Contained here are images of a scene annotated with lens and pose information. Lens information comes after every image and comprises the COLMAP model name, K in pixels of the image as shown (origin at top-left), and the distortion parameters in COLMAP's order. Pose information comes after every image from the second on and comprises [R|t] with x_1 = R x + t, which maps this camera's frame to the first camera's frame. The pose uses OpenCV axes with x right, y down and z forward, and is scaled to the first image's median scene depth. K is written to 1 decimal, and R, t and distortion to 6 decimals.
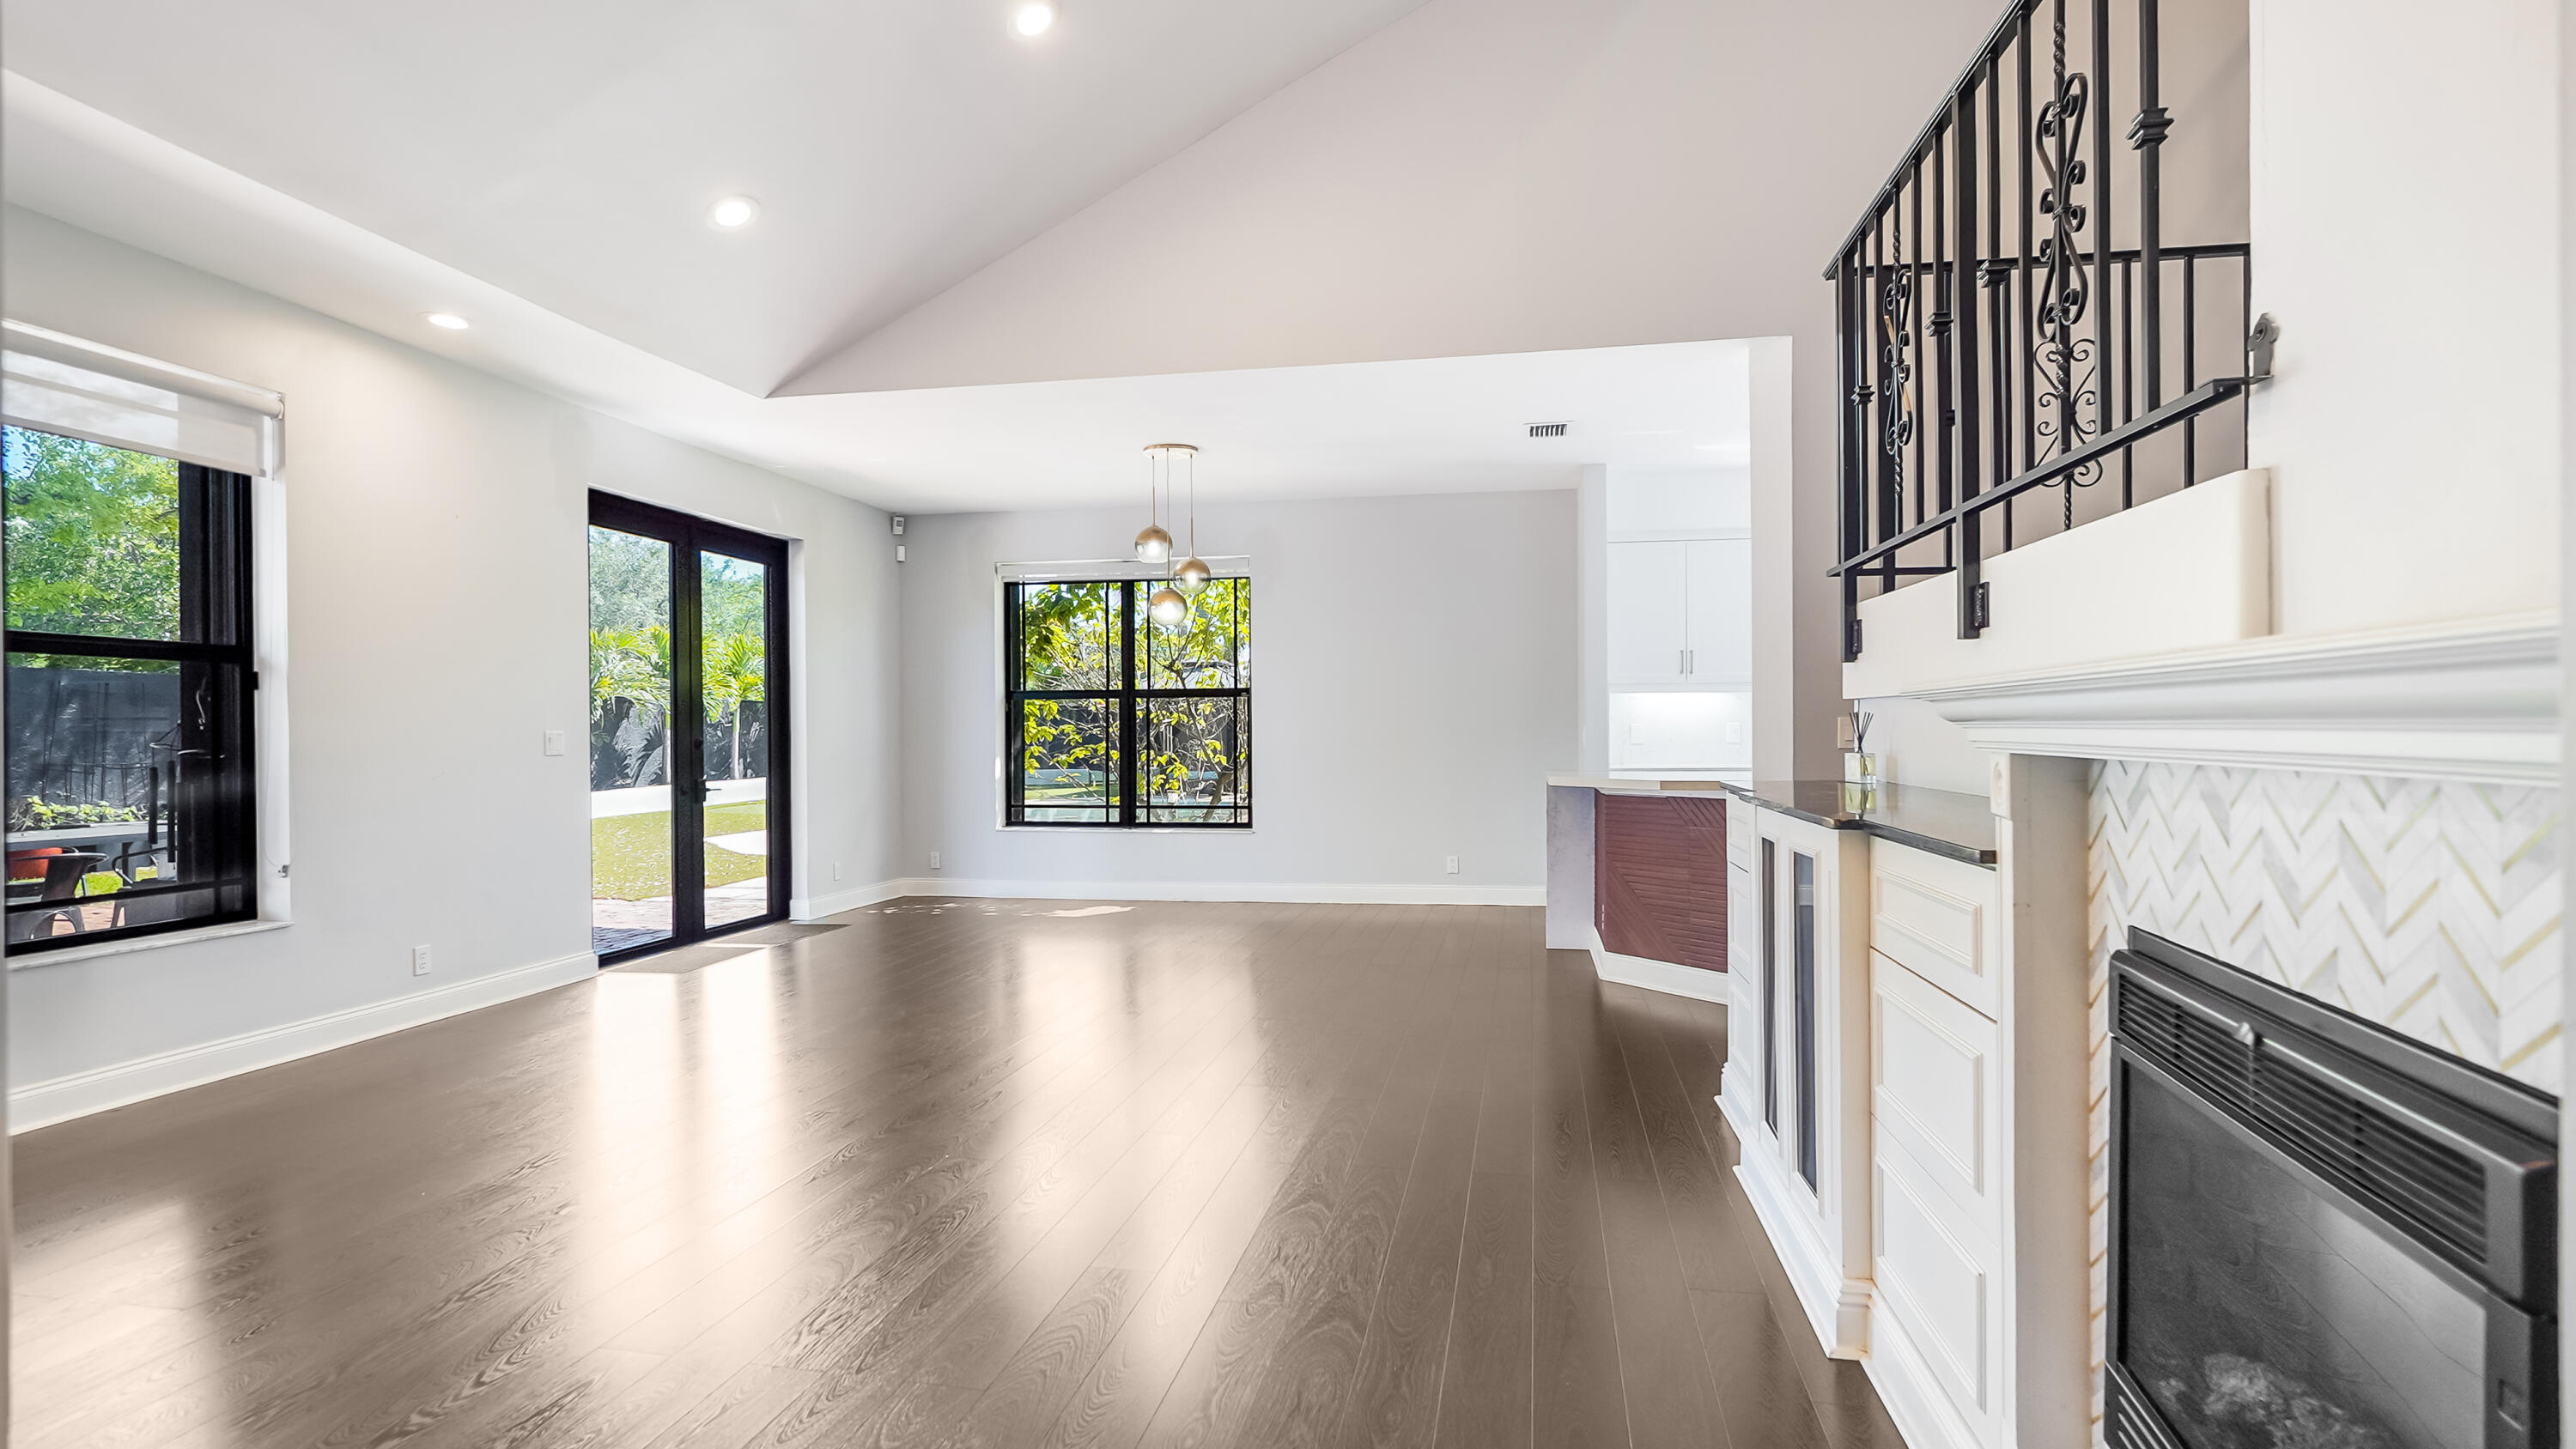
lens RADIAL K [[1211.7, 0, 1293.9], [0, 1211.7, 745.7], [0, 0, 1]] dist [-0.004341, -0.000644]
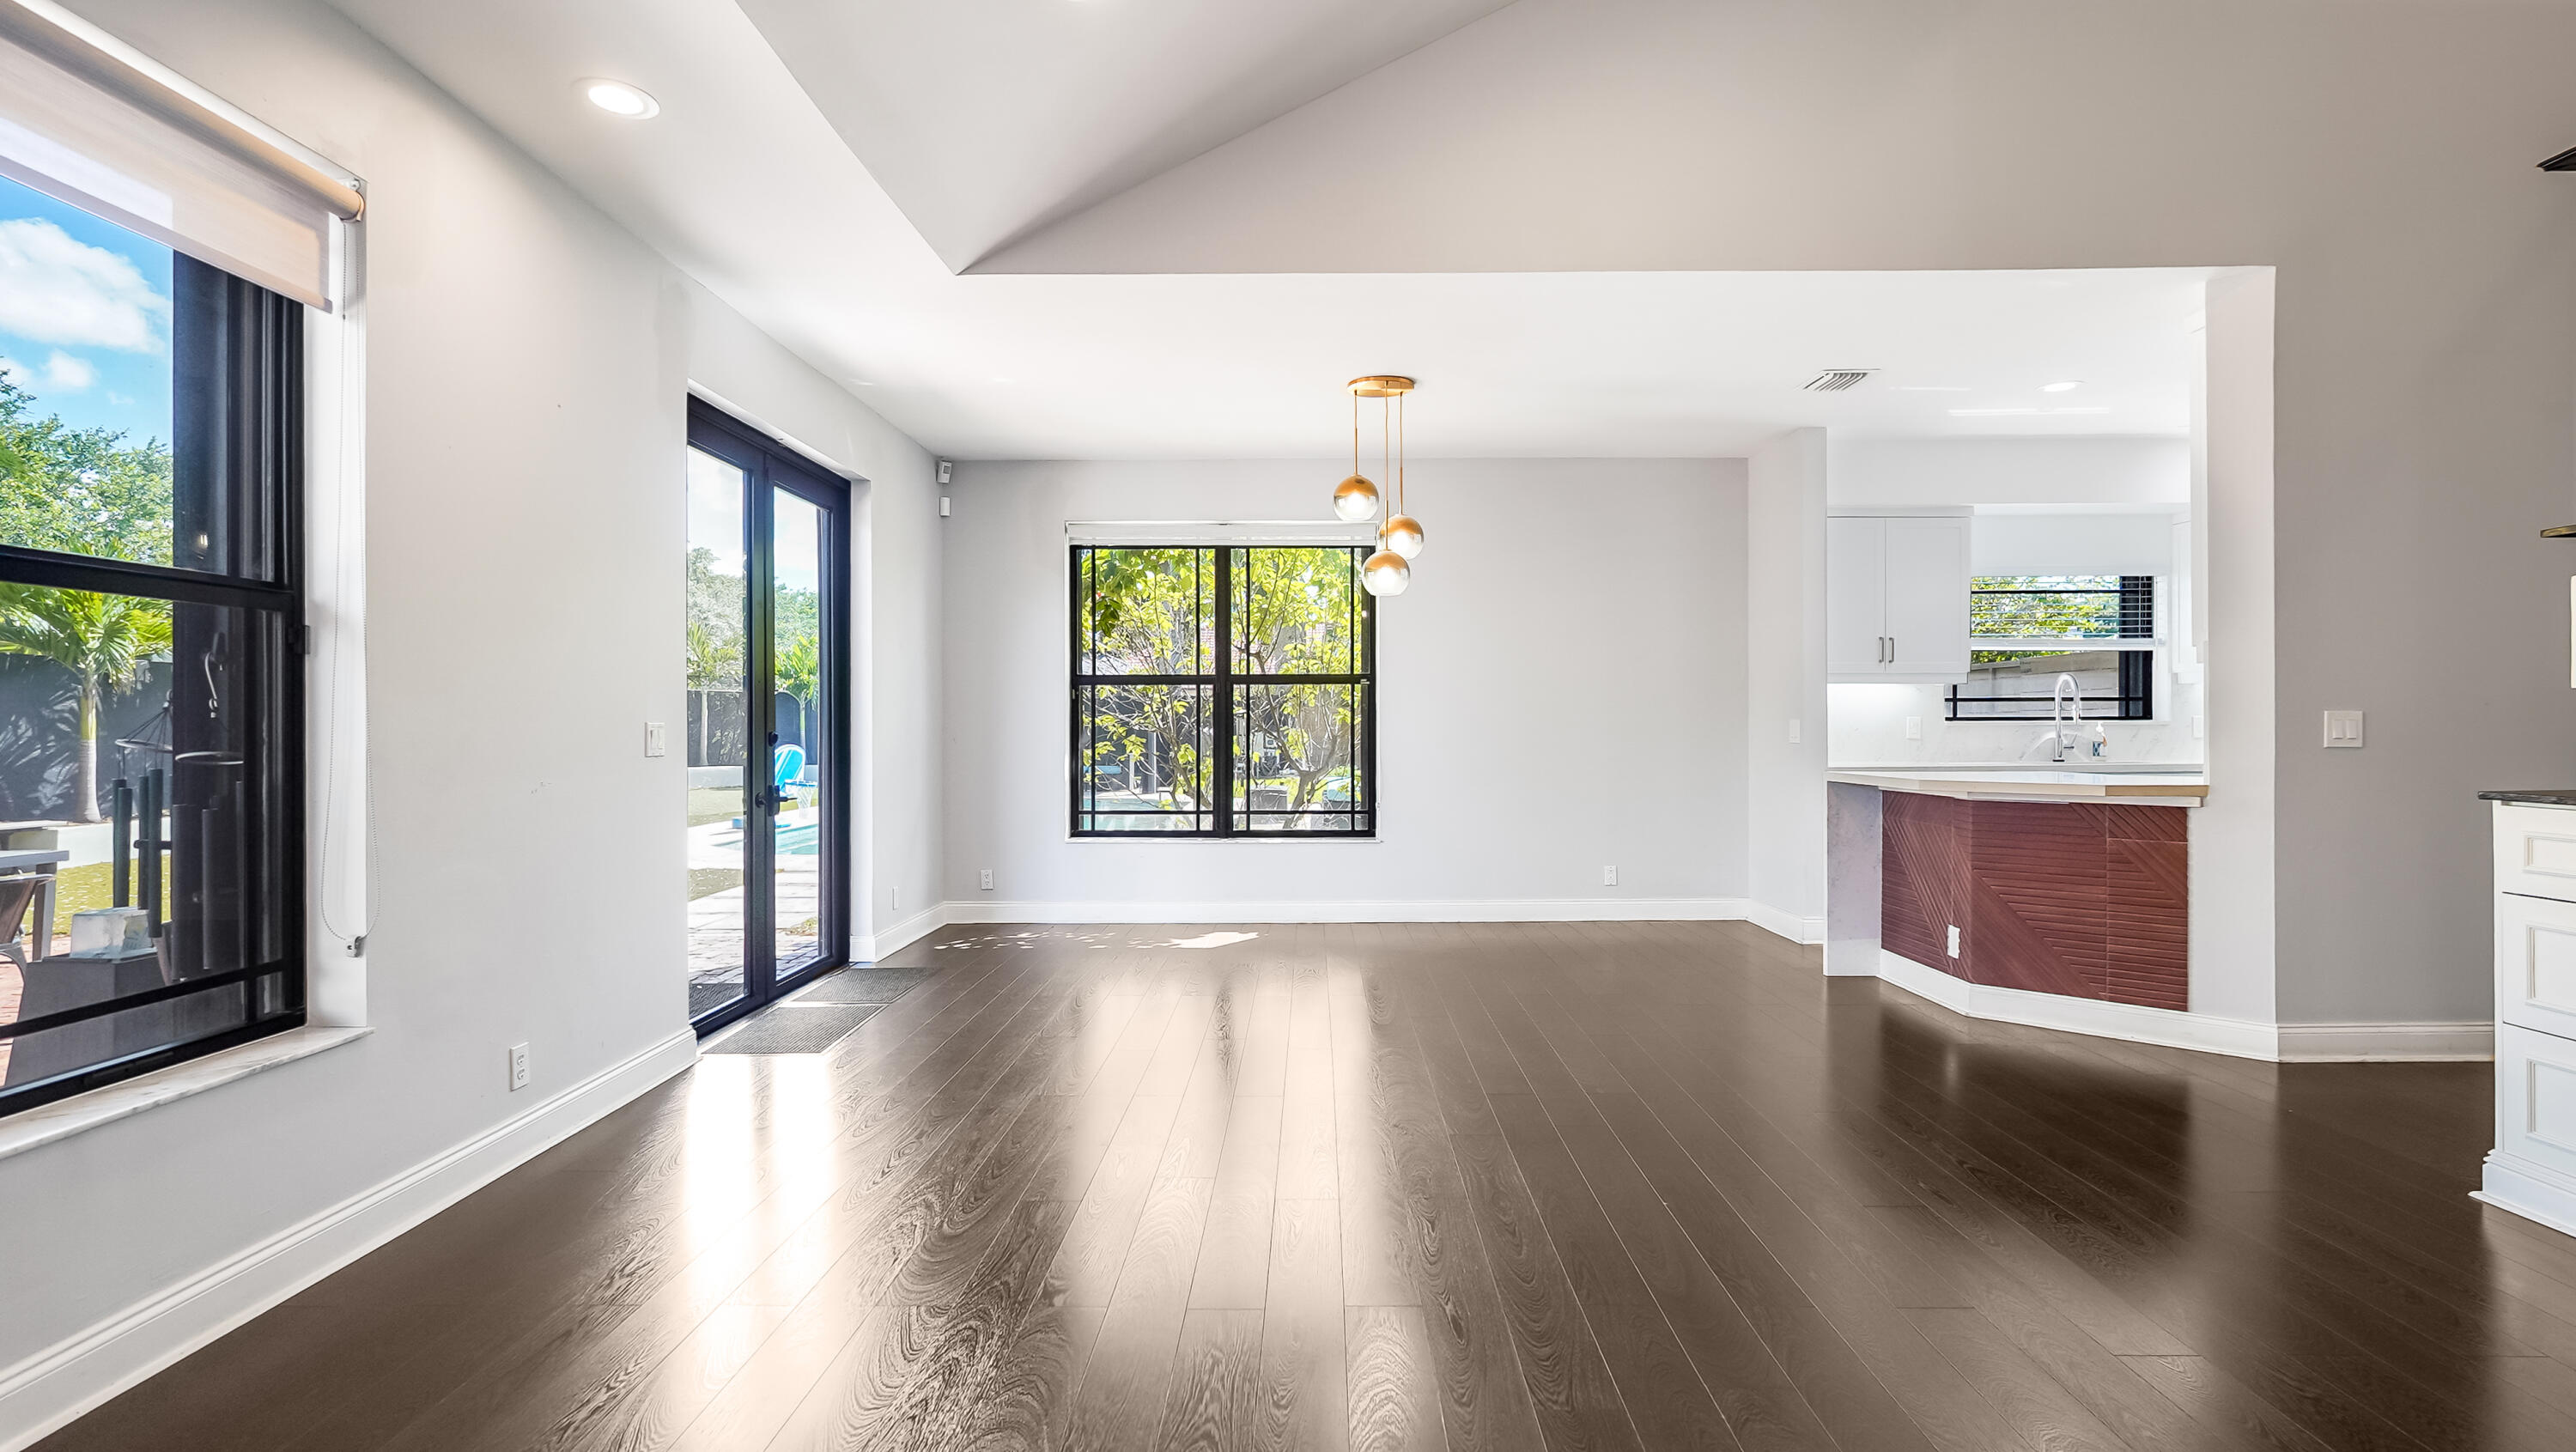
lens RADIAL K [[1217.3, 0, 1295.5], [0, 1217.3, 720.9], [0, 0, 1]] dist [-0.000094, 0.000405]
pose [[0.985859, 0.003779, 0.167536, -0.249324], [-0.001487, 0.999904, -0.013802, -0.002238], [-0.167572, 0.013358, 0.985769, 0.161272]]
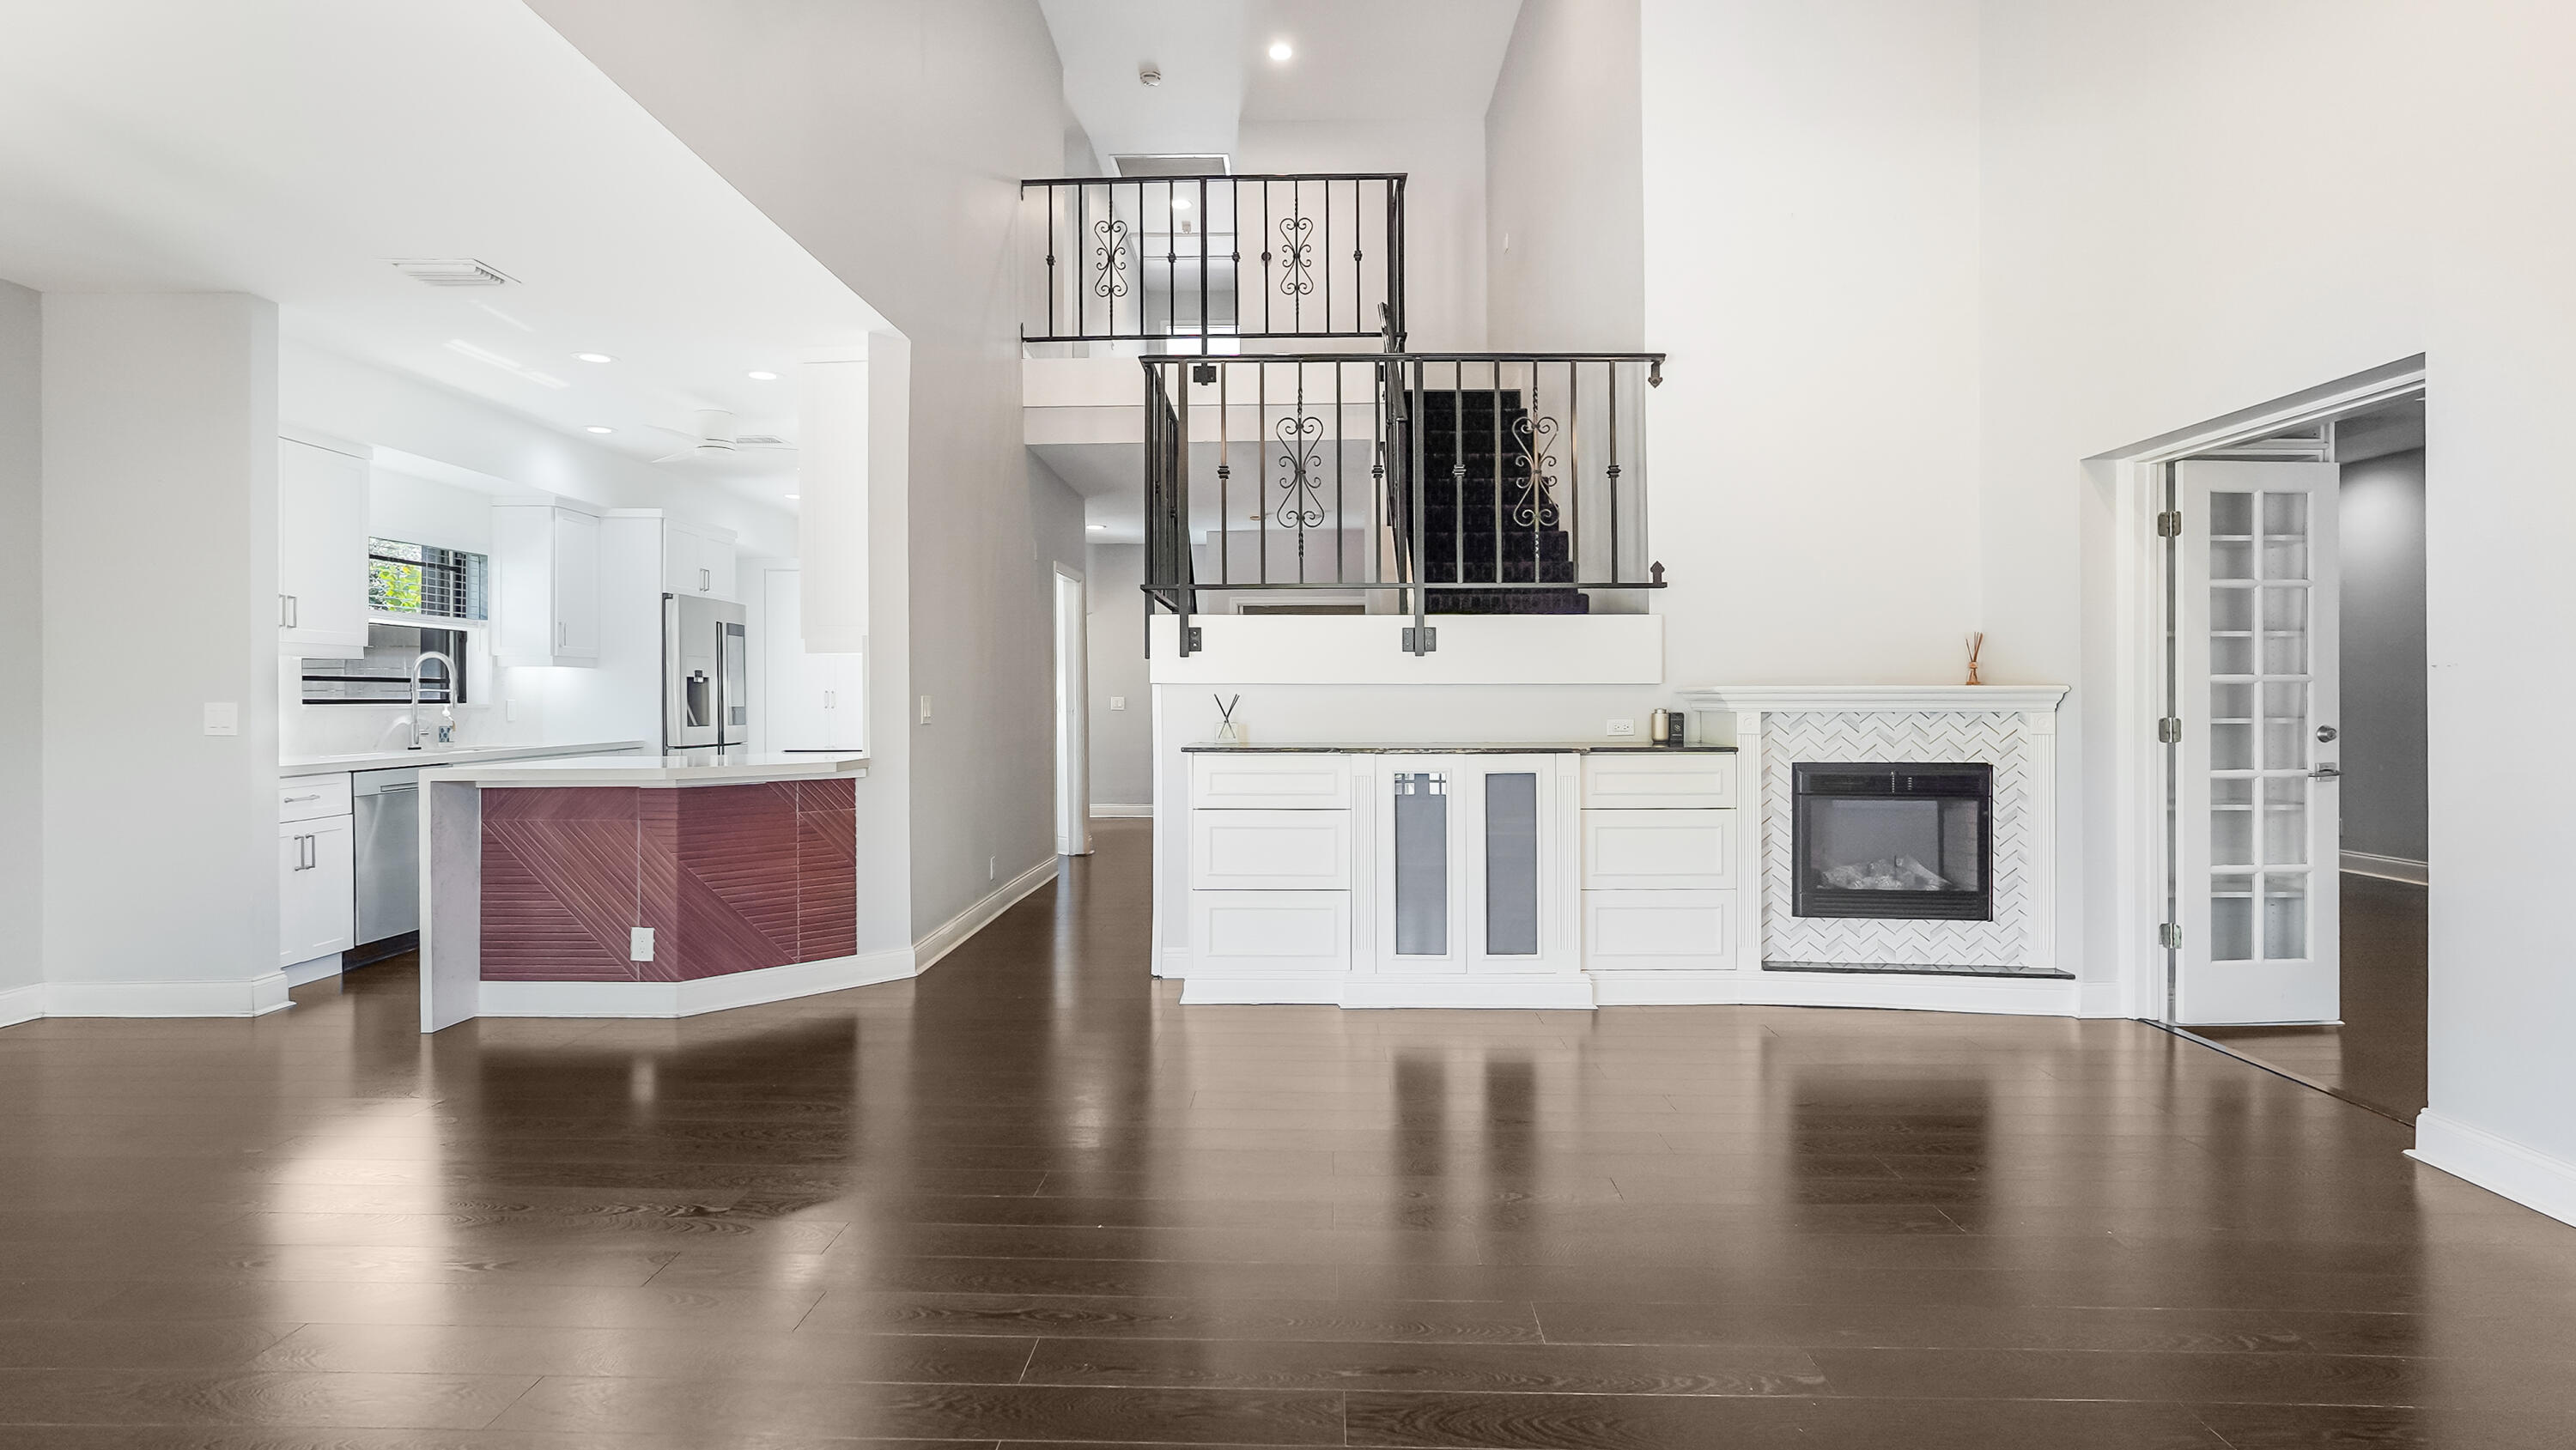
lens RADIAL K [[1241.1, 0, 1273.9], [0, 1241.1, 686.2], [0, 0, 1]] dist [-0.000472, 0.000065]
pose [[-0.152712, 0.019672, 0.988075, -0.431702], [0.013669, 0.999748, -0.017792, -0.004830], [-0.988176, 0.010789, -0.152943, 0.511010]]
